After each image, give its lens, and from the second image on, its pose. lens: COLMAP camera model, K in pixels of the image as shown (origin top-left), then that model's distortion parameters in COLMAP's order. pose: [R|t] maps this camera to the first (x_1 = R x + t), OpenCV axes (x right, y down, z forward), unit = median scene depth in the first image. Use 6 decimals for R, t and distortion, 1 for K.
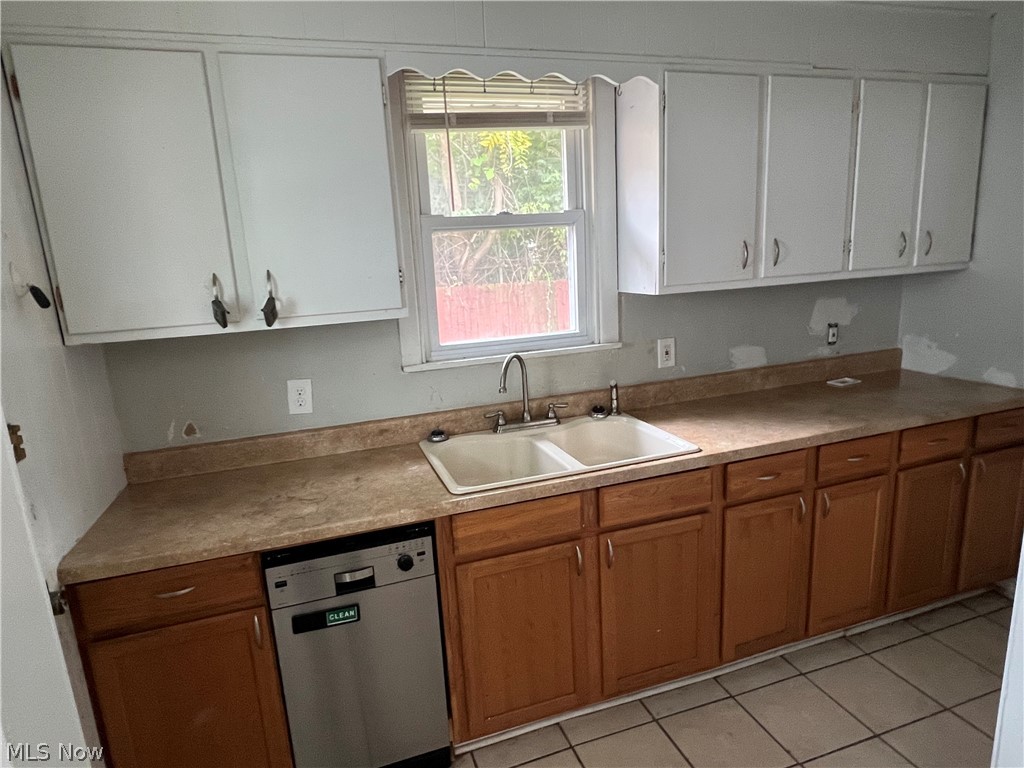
lens RADIAL K [[603.1, 0, 511.4], [0, 603.1, 390.7], [0, 0, 1]] dist [0.009030, -0.001915]
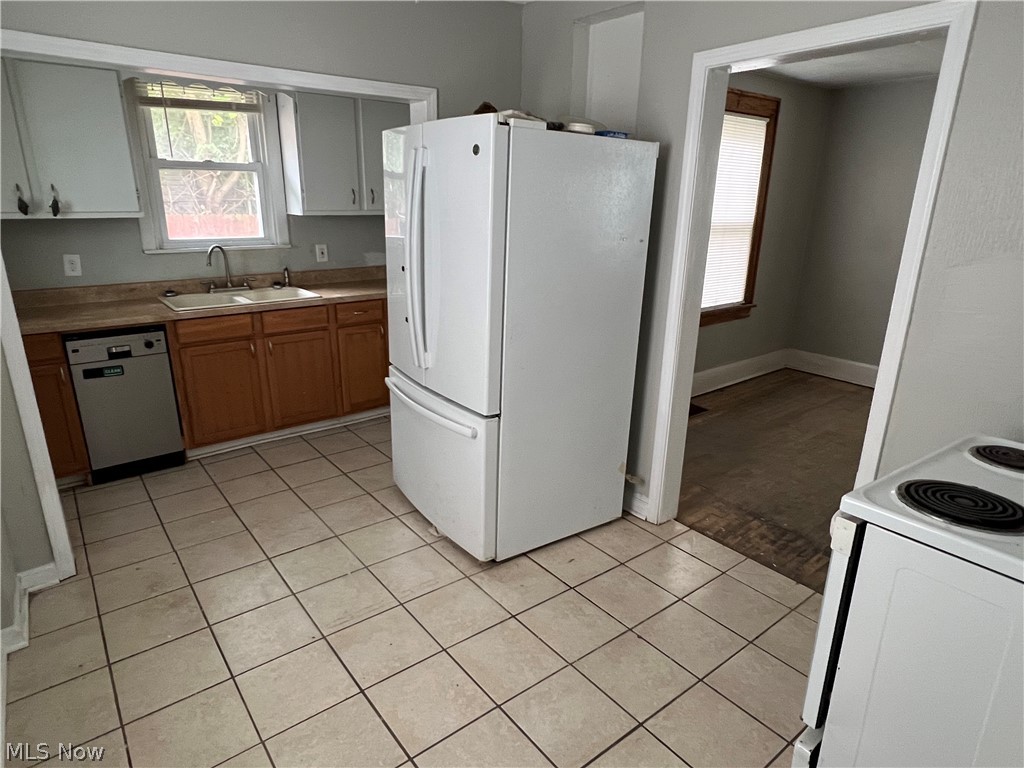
lens RADIAL K [[603.1, 0, 510.6], [0, 603.1, 386.3], [0, 0, 1]] dist [0.009030, -0.001915]
pose [[0.941210, -0.036003, 0.335898, 0.206733], [0.009351, 0.996700, 0.080630, 0.217052], [-0.337692, -0.072749, 0.938441, -0.974992]]
